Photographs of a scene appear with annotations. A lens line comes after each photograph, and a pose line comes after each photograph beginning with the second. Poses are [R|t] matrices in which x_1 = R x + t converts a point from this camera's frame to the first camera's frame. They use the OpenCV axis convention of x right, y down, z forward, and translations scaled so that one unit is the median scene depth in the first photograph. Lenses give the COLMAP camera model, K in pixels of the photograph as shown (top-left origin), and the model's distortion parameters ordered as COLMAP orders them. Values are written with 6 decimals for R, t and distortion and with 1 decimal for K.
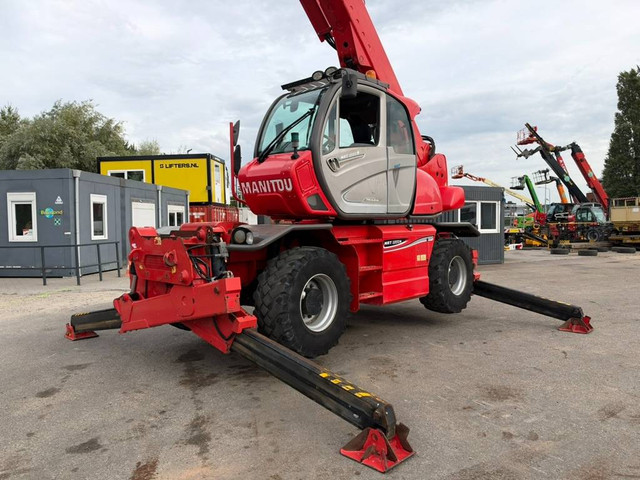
lens RADIAL K [[462.5, 0, 321.1], [0, 462.5, 262.6], [0, 0, 1]] dist [0.027286, -0.053152]
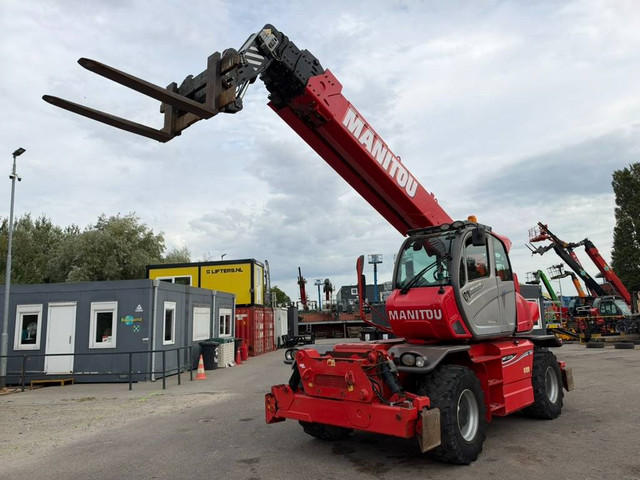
lens RADIAL K [[462.5, 0, 312.6], [0, 462.5, 238.3], [0, 0, 1]] dist [0.027286, -0.053152]
pose [[0.999554, -0.014664, -0.026026, -0.237889], [0.007725, 0.968474, -0.248994, -0.038398], [0.028857, 0.248682, 0.968155, -0.164528]]
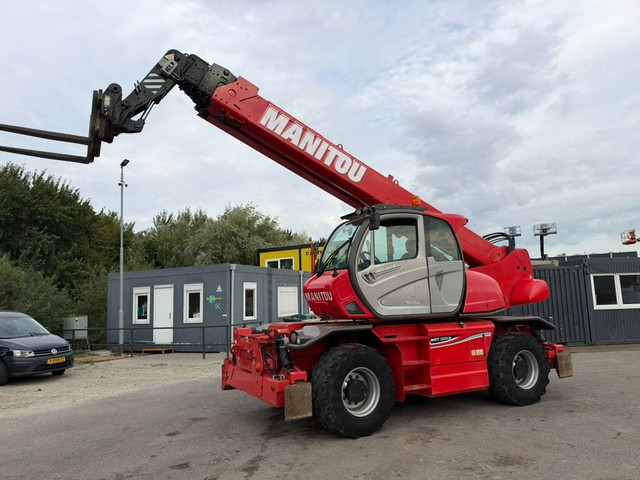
lens RADIAL K [[462.5, 0, 309.5], [0, 462.5, 241.7], [0, 0, 1]] dist [0.027286, -0.053152]
pose [[0.933748, -0.056640, -0.353420, 0.218687], [-0.013608, 0.981068, -0.193183, -0.043553], [0.357671, 0.185194, 0.915300, -0.162198]]
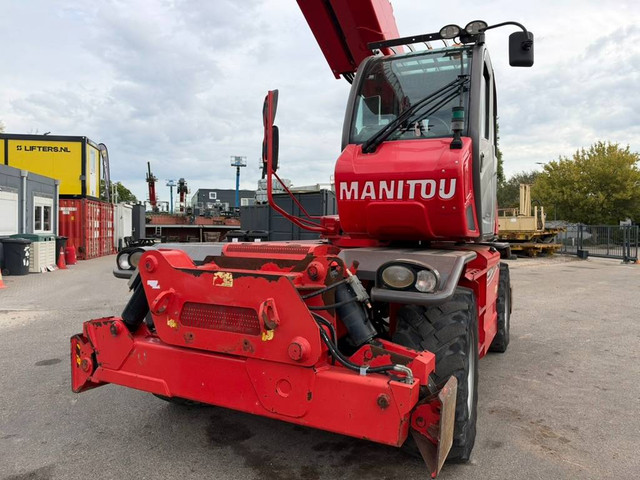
lens RADIAL K [[462.5, 0, 319.4], [0, 462.5, 238.9], [0, 0, 1]] dist [0.027286, -0.053152]
pose [[0.954259, 0.030892, 0.297381, -0.266260], [-0.015113, 0.998360, -0.055212, -0.042096], [-0.298599, 0.048192, 0.953161, 0.286305]]
